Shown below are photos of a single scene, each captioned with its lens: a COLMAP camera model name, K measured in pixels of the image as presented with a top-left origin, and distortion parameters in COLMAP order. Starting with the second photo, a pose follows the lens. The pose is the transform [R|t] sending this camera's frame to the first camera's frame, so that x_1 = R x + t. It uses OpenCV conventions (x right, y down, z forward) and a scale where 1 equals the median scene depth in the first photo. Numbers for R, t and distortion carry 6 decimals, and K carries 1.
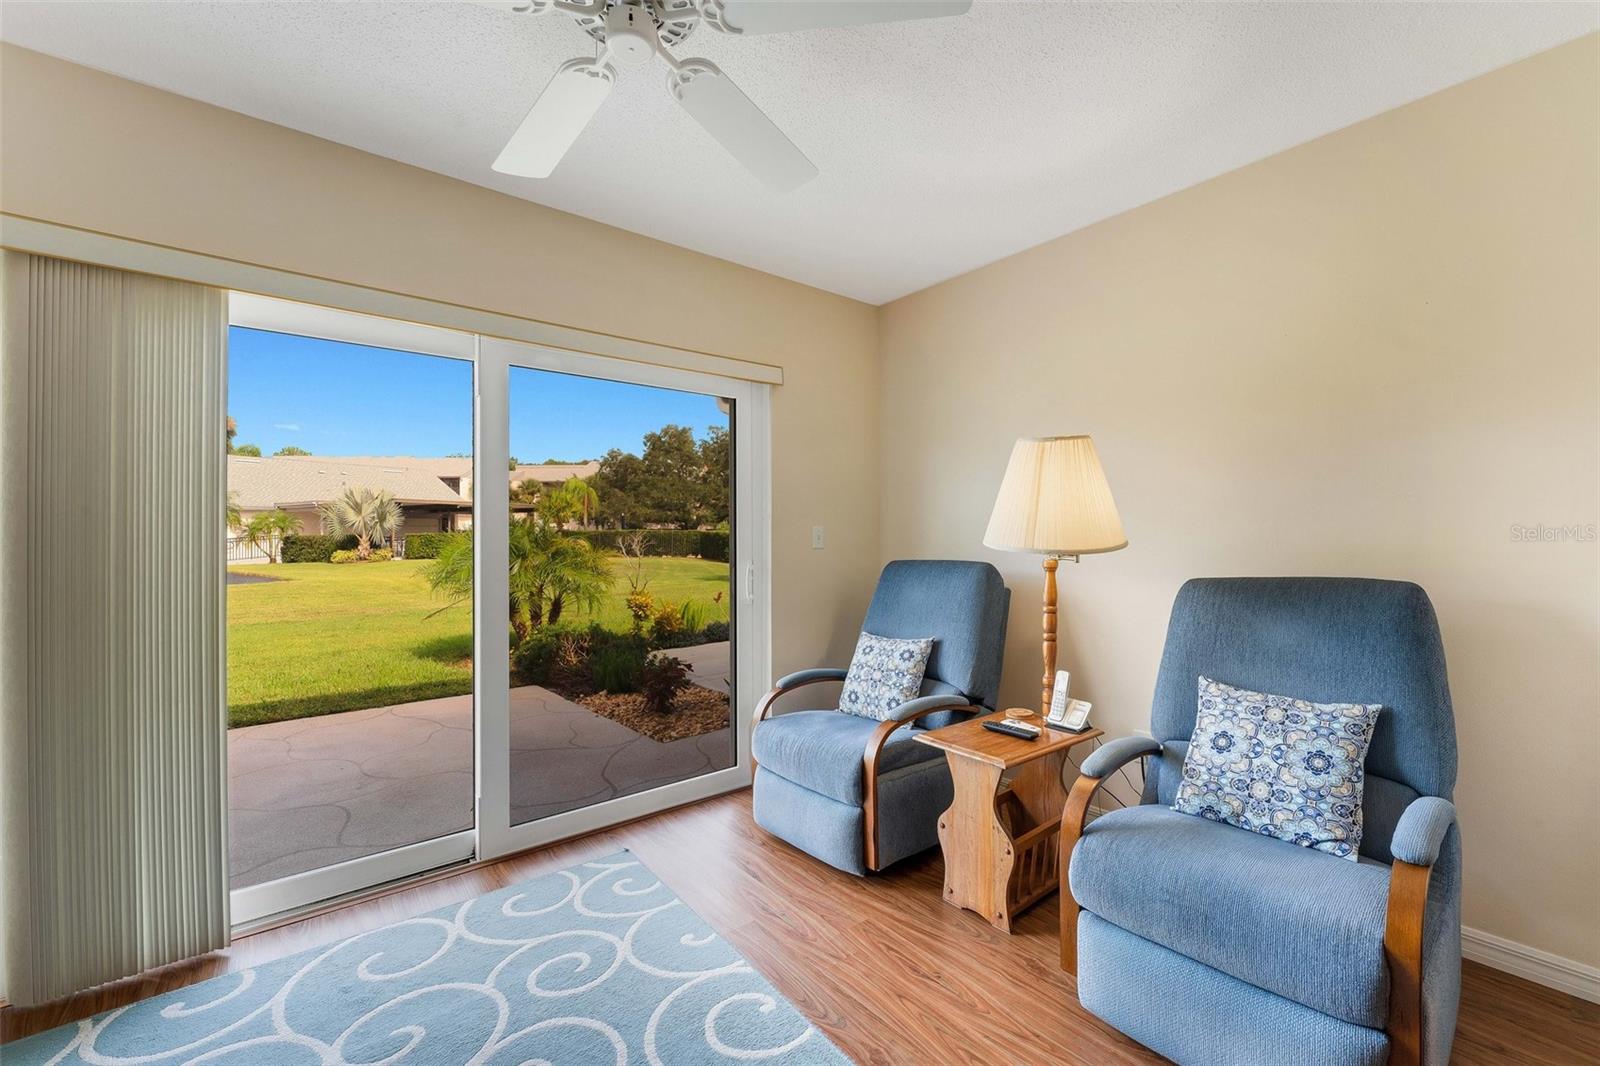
lens RADIAL K [[656.5, 0, 802.5], [0, 656.5, 531.0], [0, 0, 1]] dist [-0.004076, -0.000604]
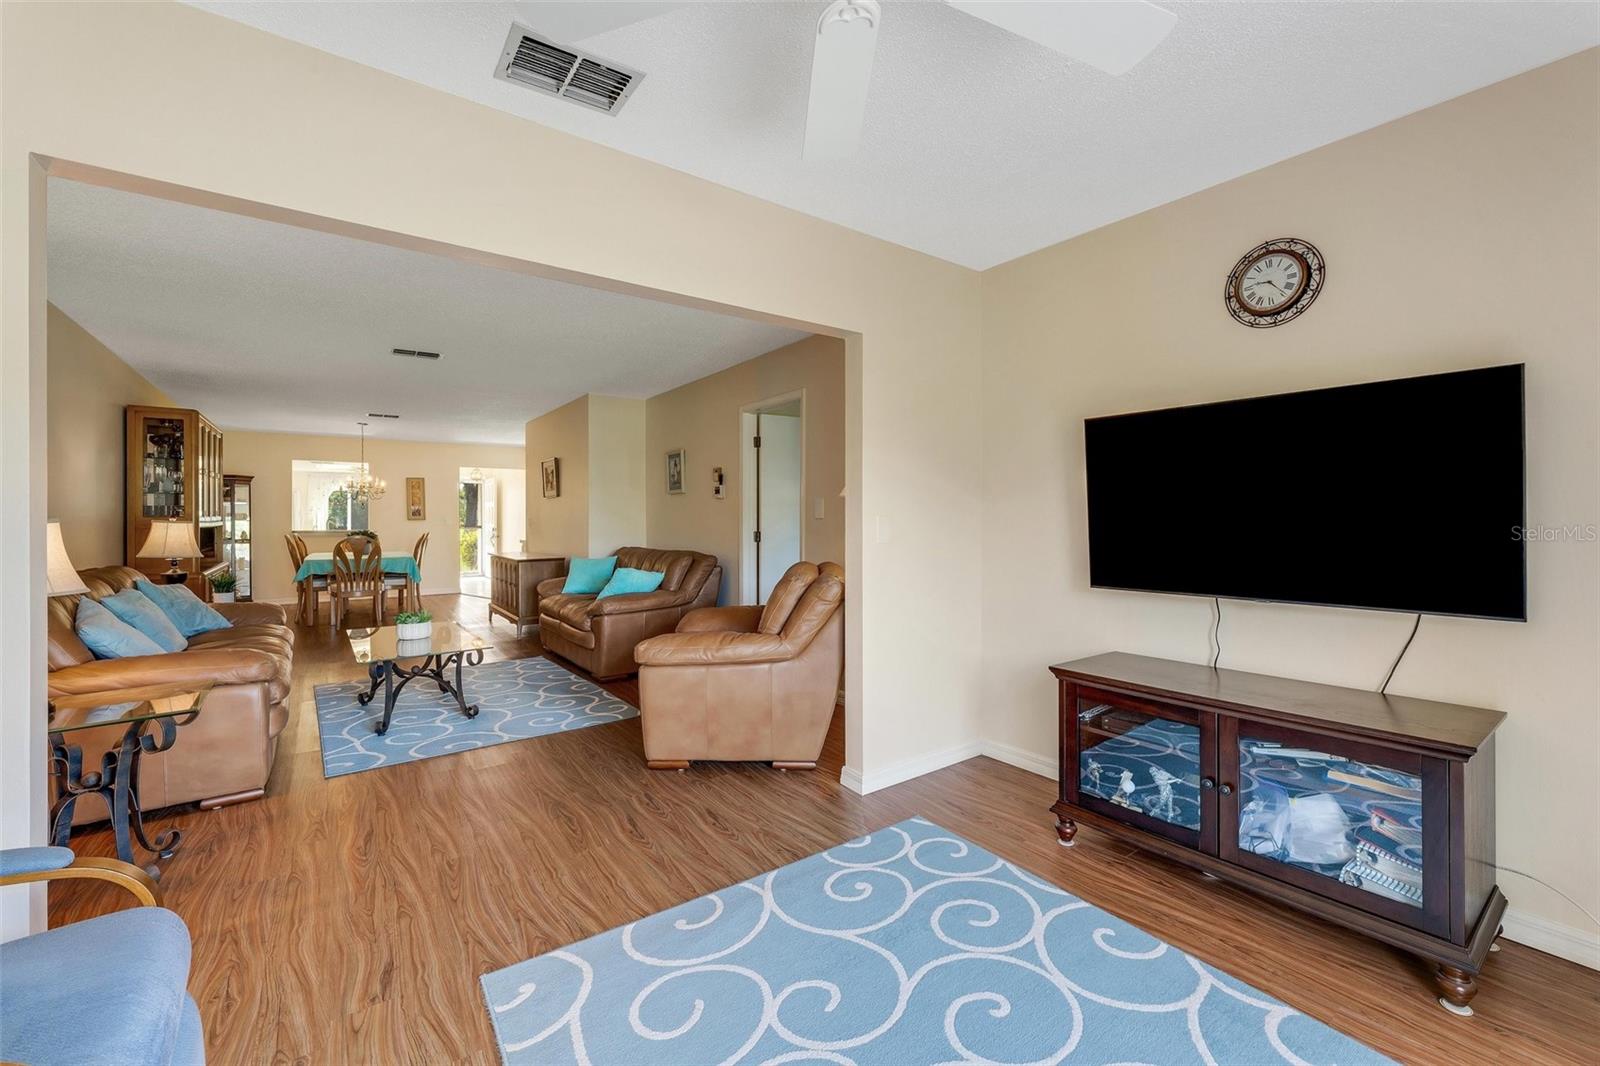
lens RADIAL K [[656.5, 0, 797.3], [0, 656.5, 520.8], [0, 0, 1]] dist [-0.004076, -0.000604]
pose [[-0.997941, 0.003484, 0.064048, -0.050223], [0.003013, 0.999968, -0.007442, 0.001991], [-0.064072, -0.007234, -0.997919, 0.141843]]
